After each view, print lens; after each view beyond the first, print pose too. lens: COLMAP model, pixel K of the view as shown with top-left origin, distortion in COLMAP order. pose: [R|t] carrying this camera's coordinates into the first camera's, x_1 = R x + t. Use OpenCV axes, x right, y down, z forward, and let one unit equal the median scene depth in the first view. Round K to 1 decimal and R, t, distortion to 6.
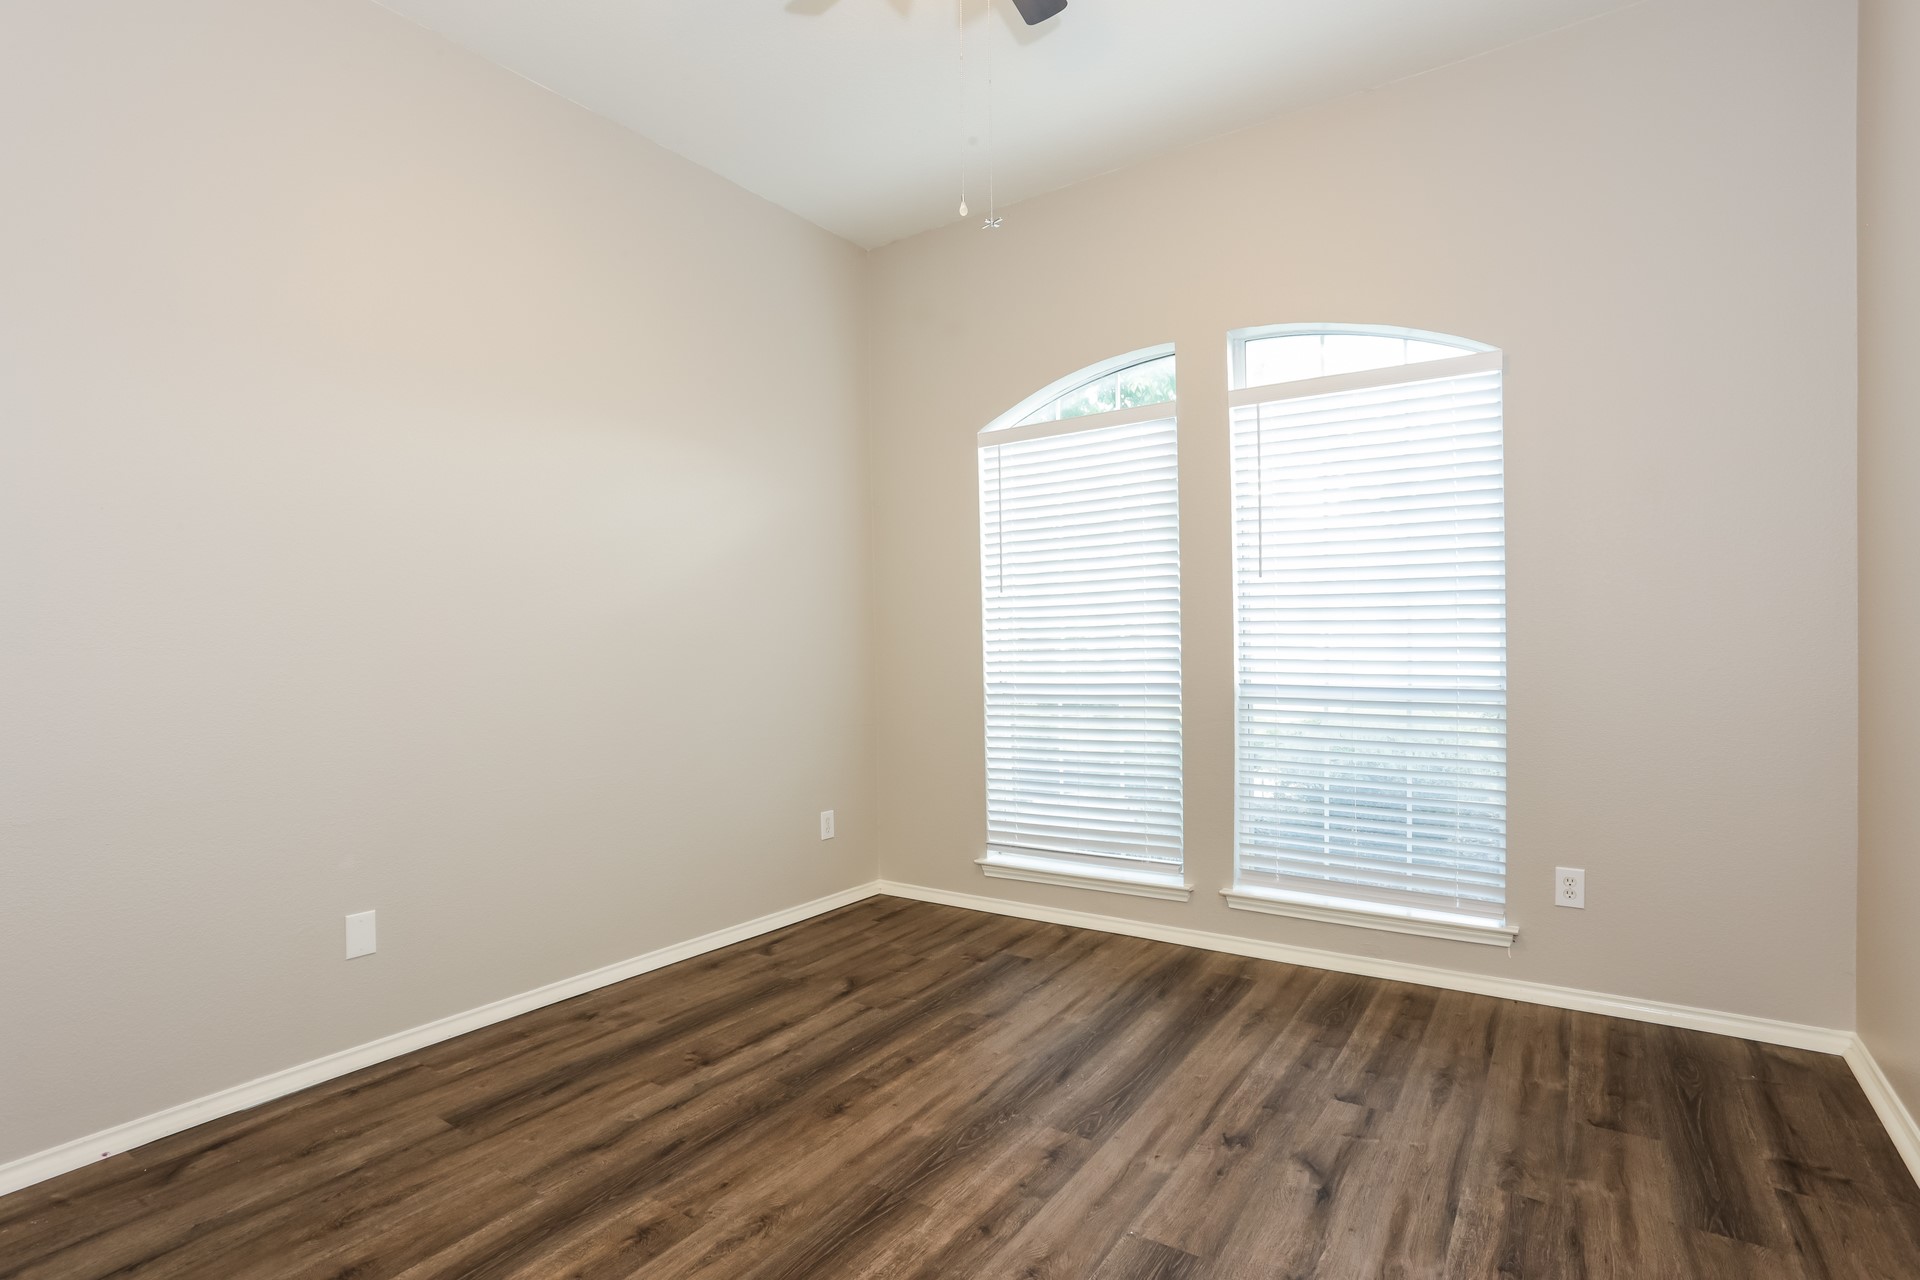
lens RADIAL K [[925.9, 0, 953.6], [0, 925.9, 621.3], [0, 0, 1]] dist [-0.052916, 0.023613]
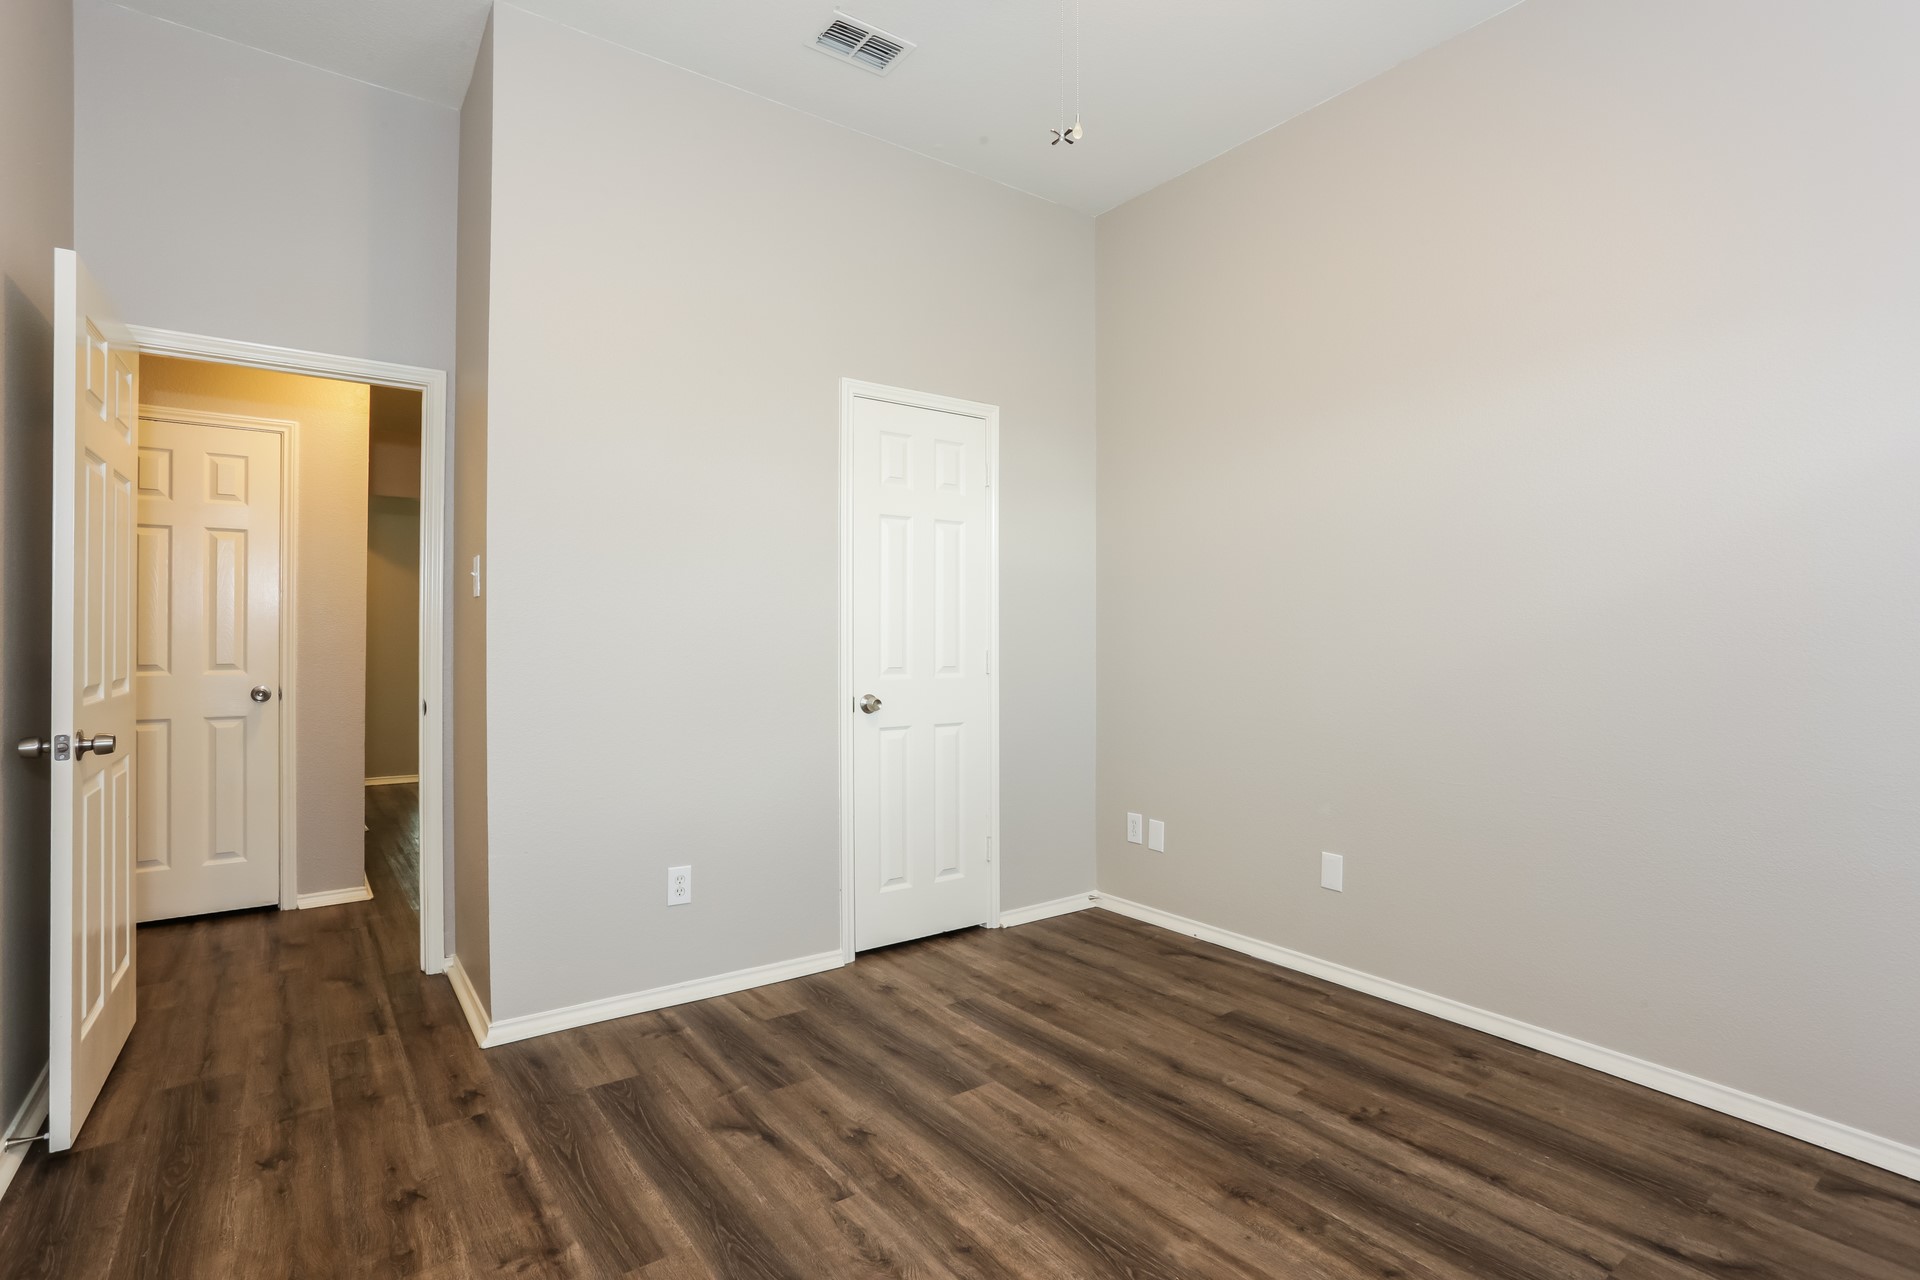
lens RADIAL K [[925.9, 0, 953.0], [0, 925.9, 654.1], [0, 0, 1]] dist [-0.052916, 0.023613]
pose [[-0.315276, 0.032833, -0.948432, 0.693301], [0.019530, 0.999414, 0.028106, 0.014006], [0.948799, -0.009661, -0.315733, 0.974843]]
